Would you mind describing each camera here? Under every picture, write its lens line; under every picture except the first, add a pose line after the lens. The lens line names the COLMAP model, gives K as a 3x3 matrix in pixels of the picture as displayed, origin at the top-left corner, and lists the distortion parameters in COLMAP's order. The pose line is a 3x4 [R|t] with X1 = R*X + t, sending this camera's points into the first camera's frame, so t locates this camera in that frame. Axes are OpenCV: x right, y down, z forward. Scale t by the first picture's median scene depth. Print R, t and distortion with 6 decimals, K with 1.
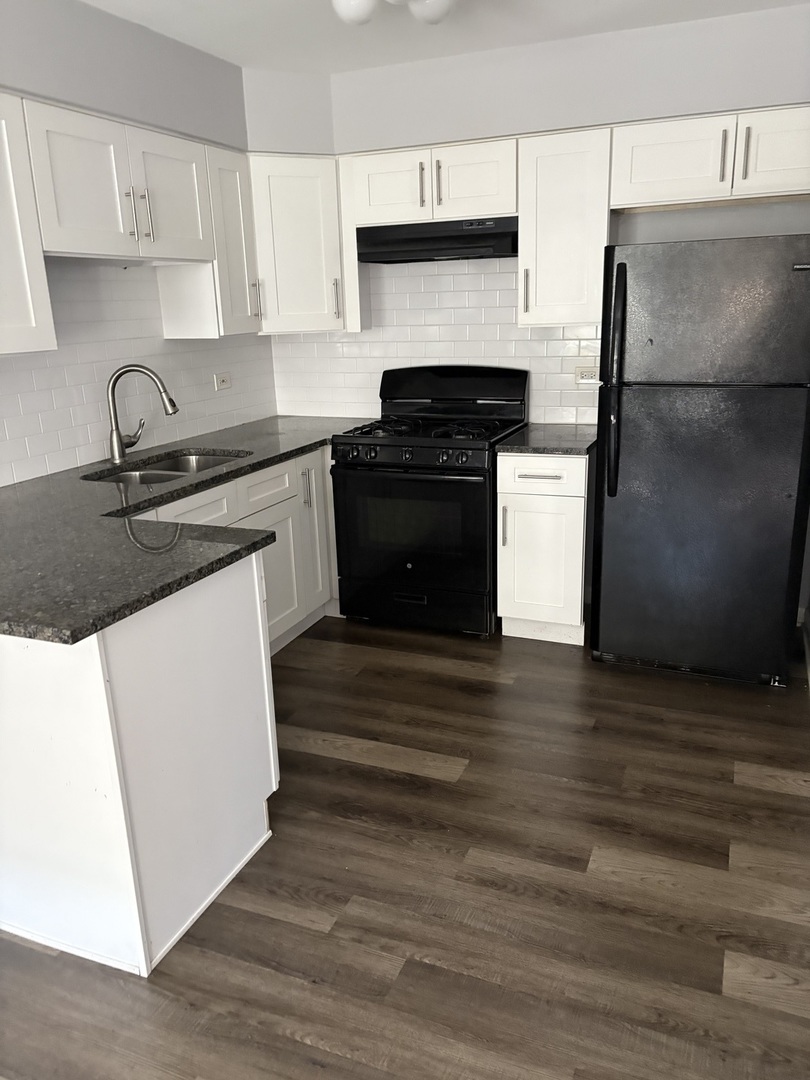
lens RADIAL K [[823.7, 0, 402.4], [0, 823.7, 534.6], [0, 0, 1]] dist [0.093053, -0.090407]
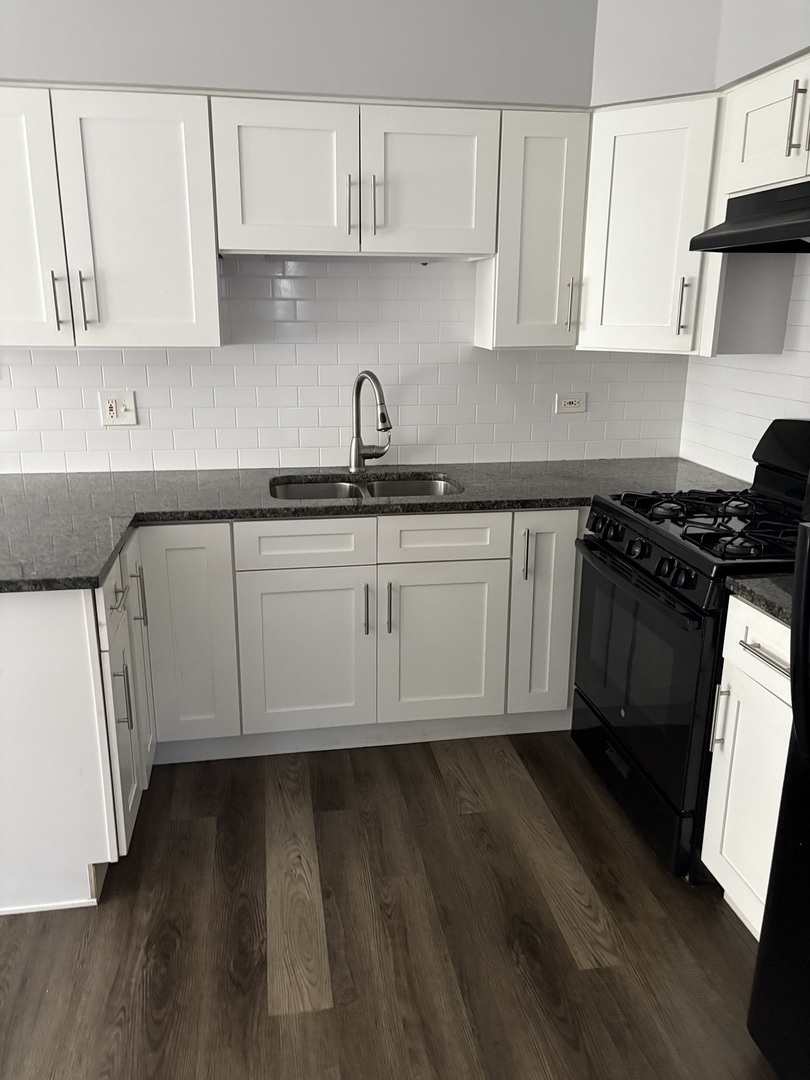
lens RADIAL K [[823.7, 0, 402.4], [0, 823.7, 534.6], [0, 0, 1]] dist [0.093053, -0.090407]
pose [[0.528226, 0.262292, -0.807577, 0.467075], [-0.254296, 0.956306, 0.144266, -0.168108], [0.810130, 0.129158, 0.571845, 0.517947]]
